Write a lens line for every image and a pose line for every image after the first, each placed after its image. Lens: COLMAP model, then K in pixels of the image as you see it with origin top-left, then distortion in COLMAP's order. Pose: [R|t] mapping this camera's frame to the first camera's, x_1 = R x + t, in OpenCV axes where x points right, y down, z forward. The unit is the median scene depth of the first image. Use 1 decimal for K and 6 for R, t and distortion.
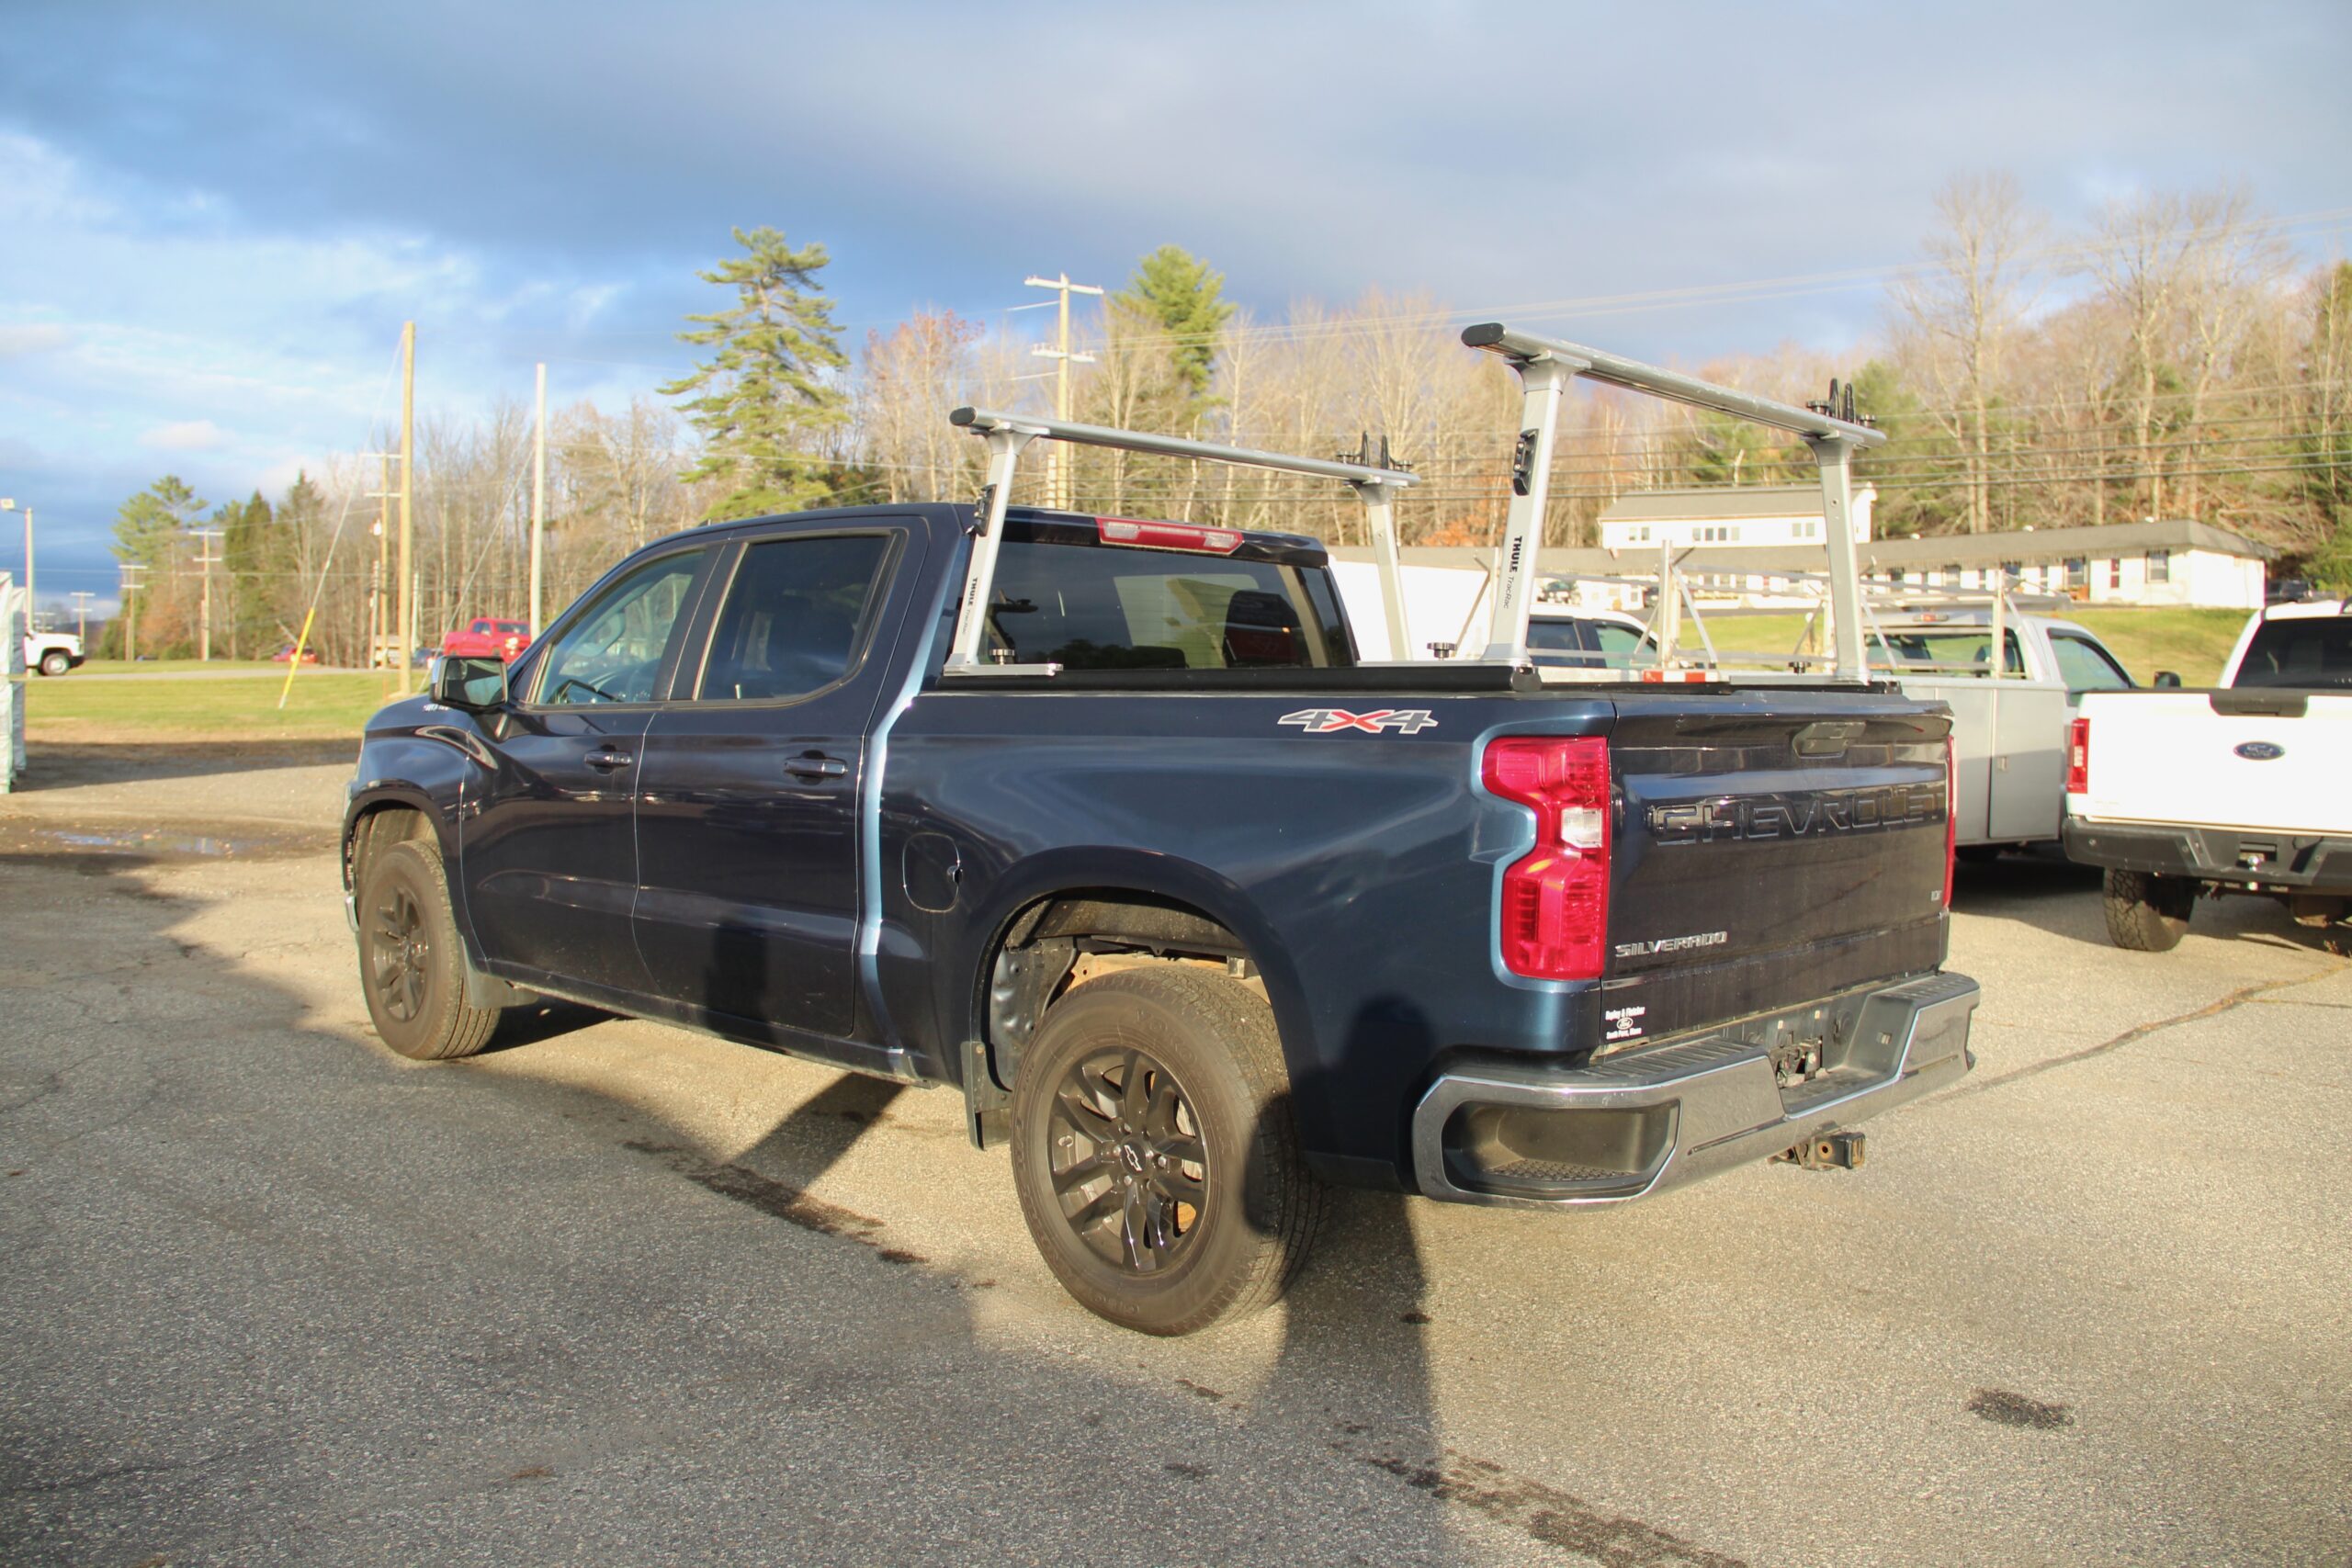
lens RADIAL K [[2010.4, 0, 1189.0], [0, 2010.4, 749.9], [0, 0, 1]] dist [-0.212888, 0.187695]
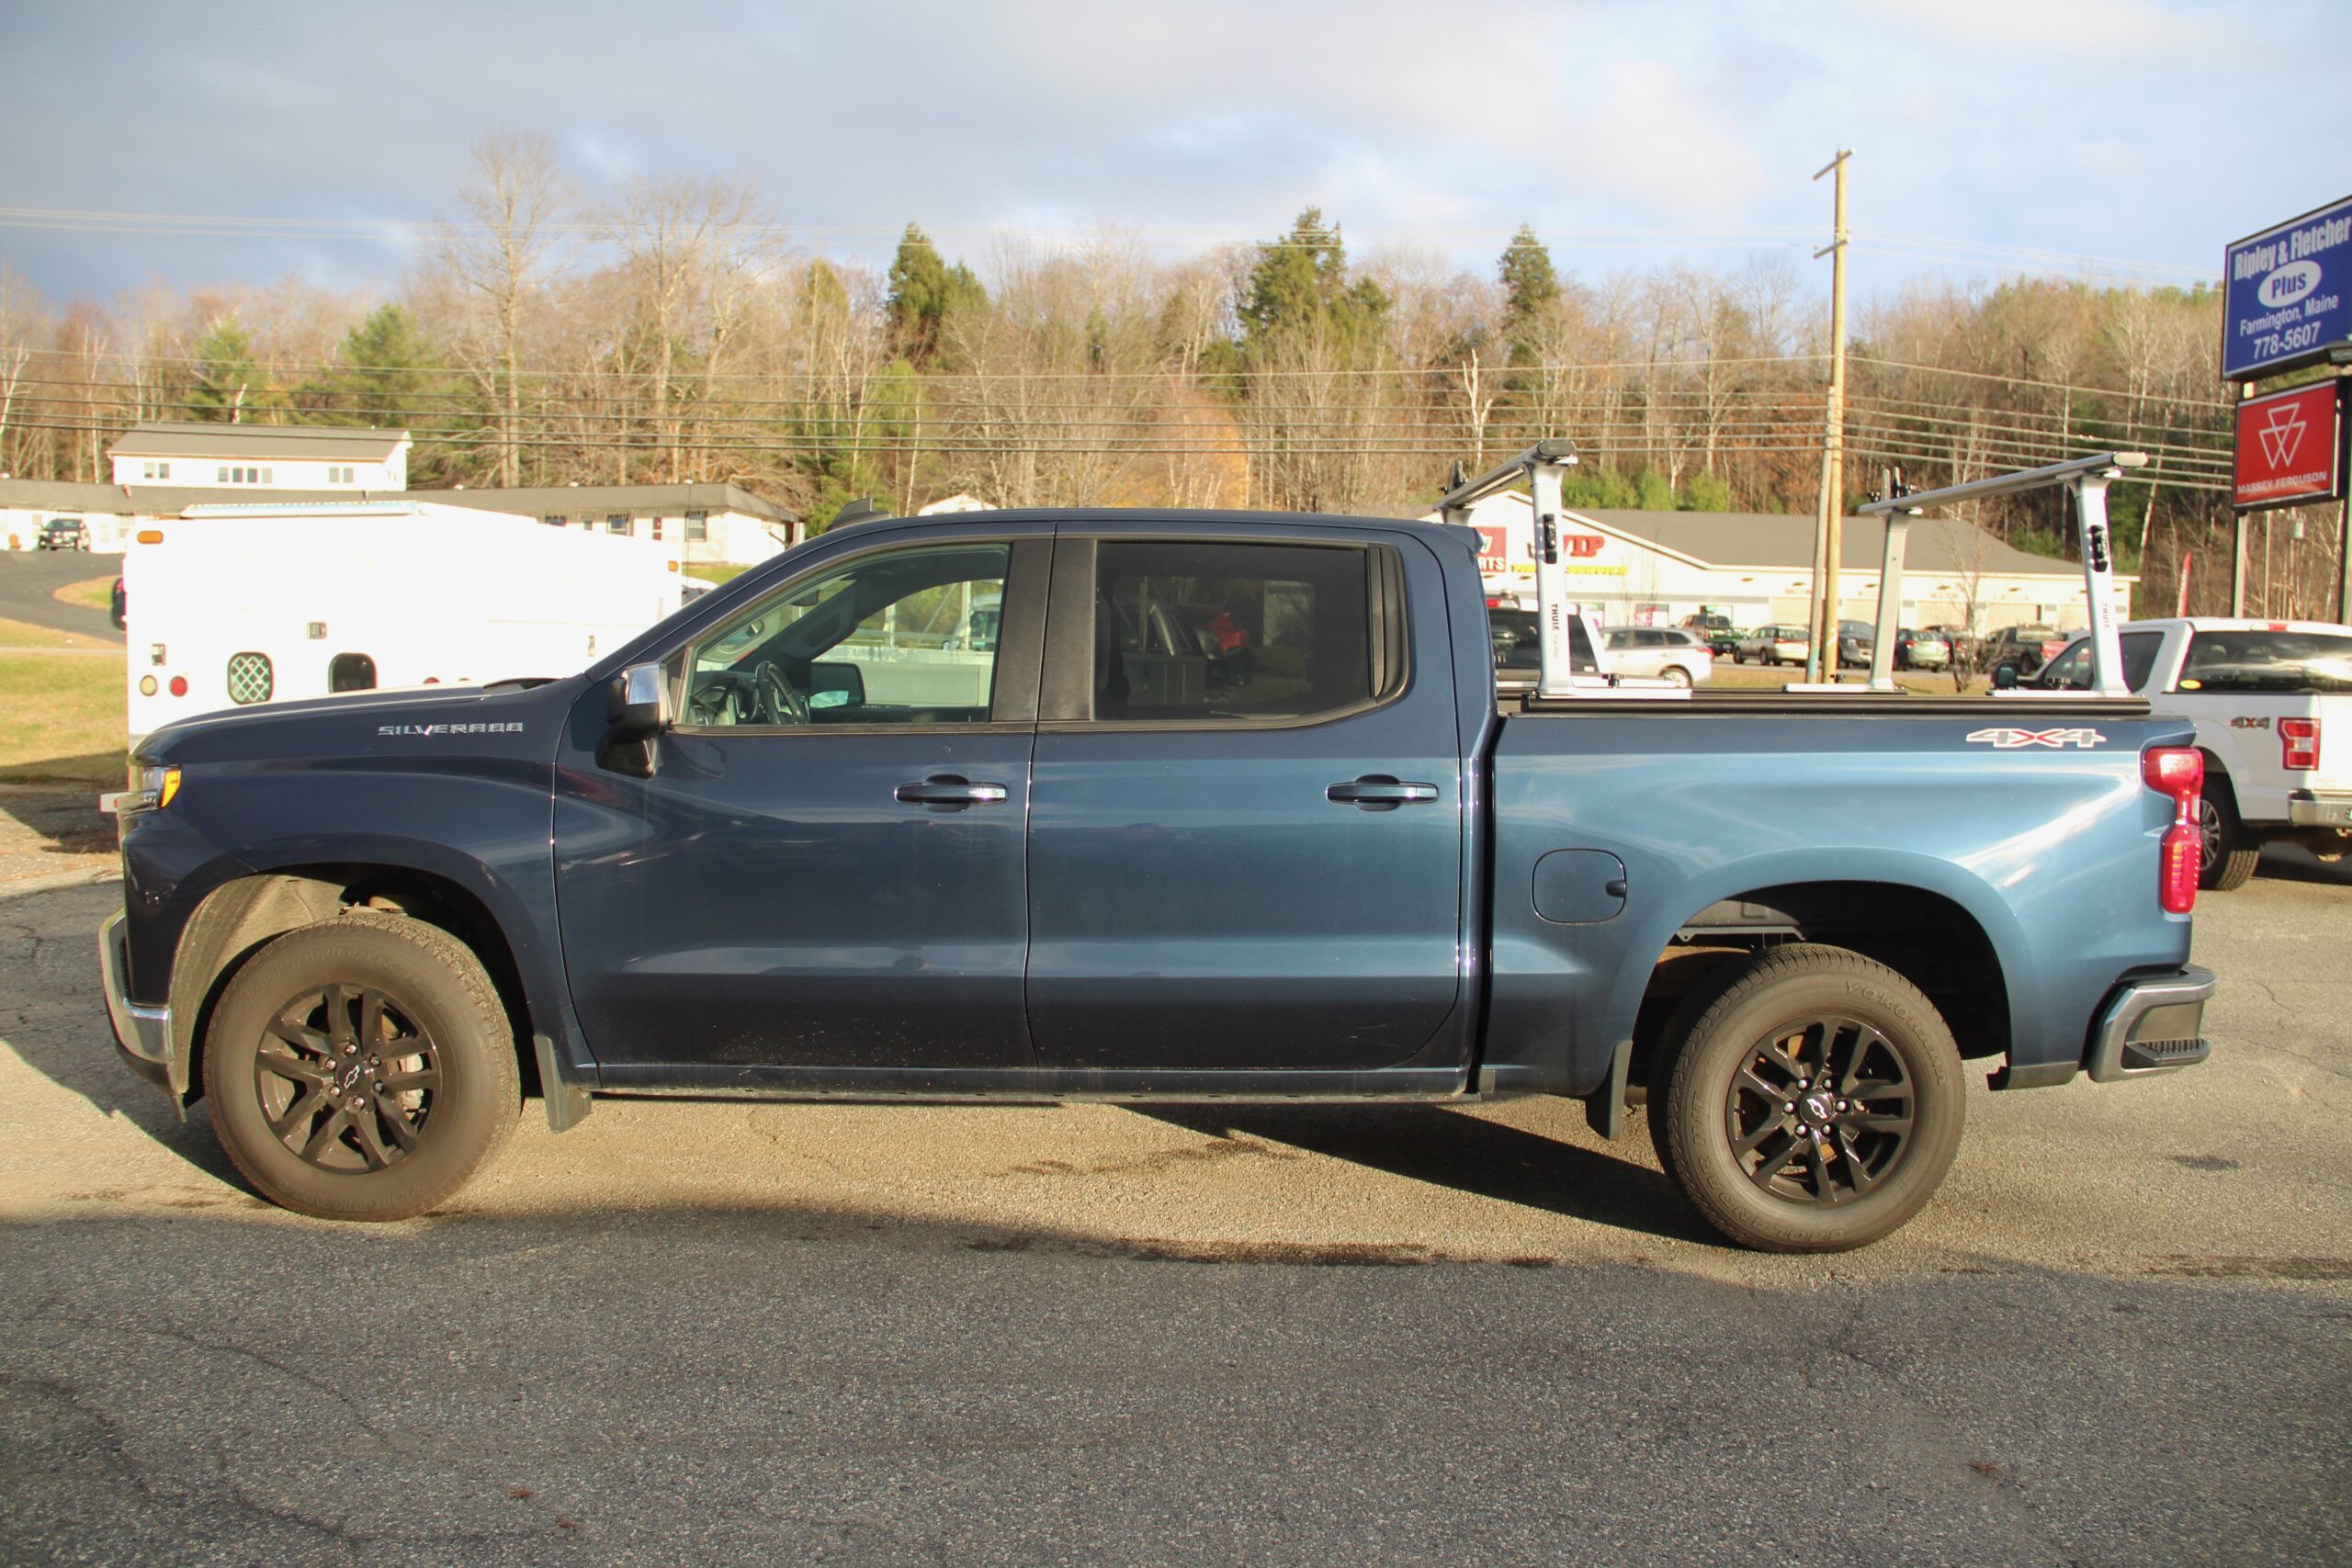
lens RADIAL K [[2010.4, 0, 1189.0], [0, 2010.4, 749.9], [0, 0, 1]] dist [-0.212888, 0.187695]
pose [[0.669089, -0.032812, 0.742458, -0.122654], [0.010711, 0.999347, 0.034512, -0.005602], [-0.743105, -0.015140, 0.669003, 0.054327]]
